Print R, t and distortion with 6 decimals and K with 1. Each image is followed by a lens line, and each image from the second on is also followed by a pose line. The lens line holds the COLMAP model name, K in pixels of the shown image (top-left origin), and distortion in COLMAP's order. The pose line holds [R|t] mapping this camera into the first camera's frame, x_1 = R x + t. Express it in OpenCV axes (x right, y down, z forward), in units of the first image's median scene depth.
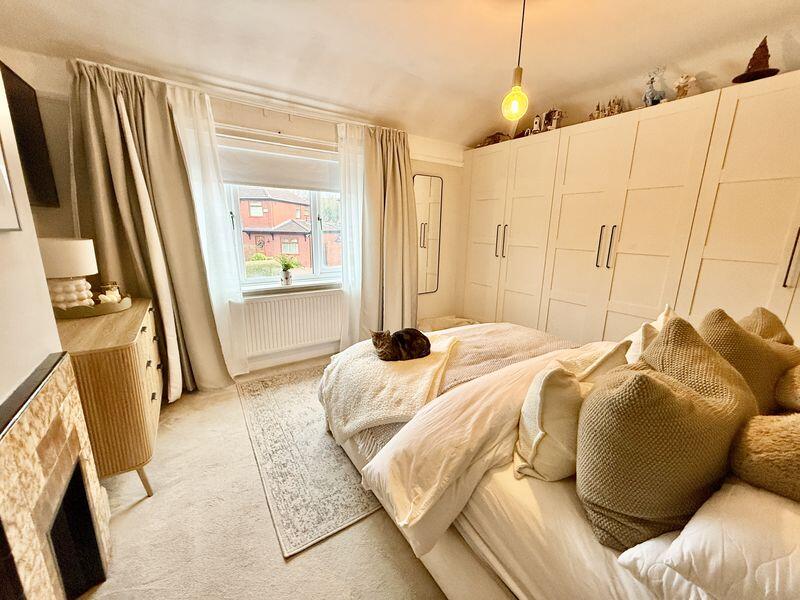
lens RADIAL K [[316.6, 0, 400.0], [0, 316.6, 300.0], [0, 0, 1]] dist [0.000697, -0.000369]
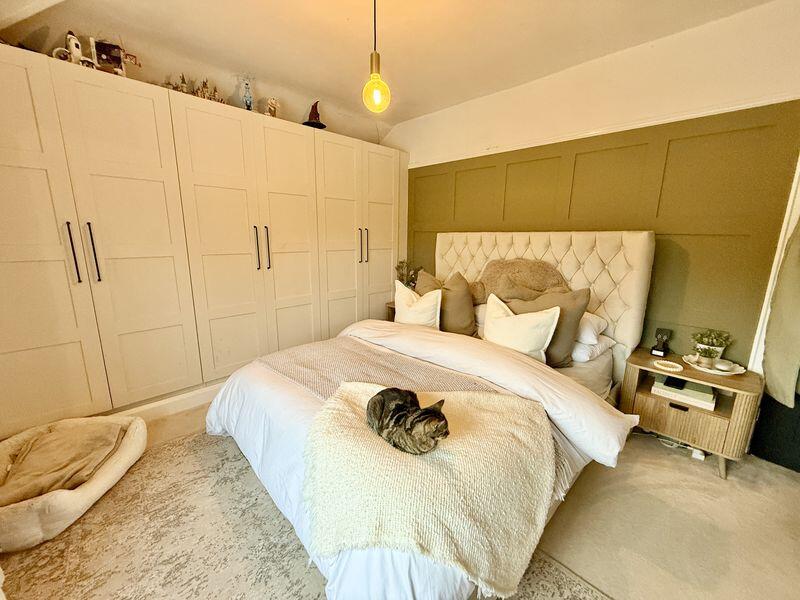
lens RADIAL K [[316.6, 0, 400.0], [0, 316.6, 300.0], [0, 0, 1]] dist [0.000697, -0.000369]
pose [[-0.164046, -0.224890, 0.960476, -0.421347], [0.204585, 0.944740, 0.256148, -0.190420], [-0.965005, 0.238519, -0.108972, 0.778147]]
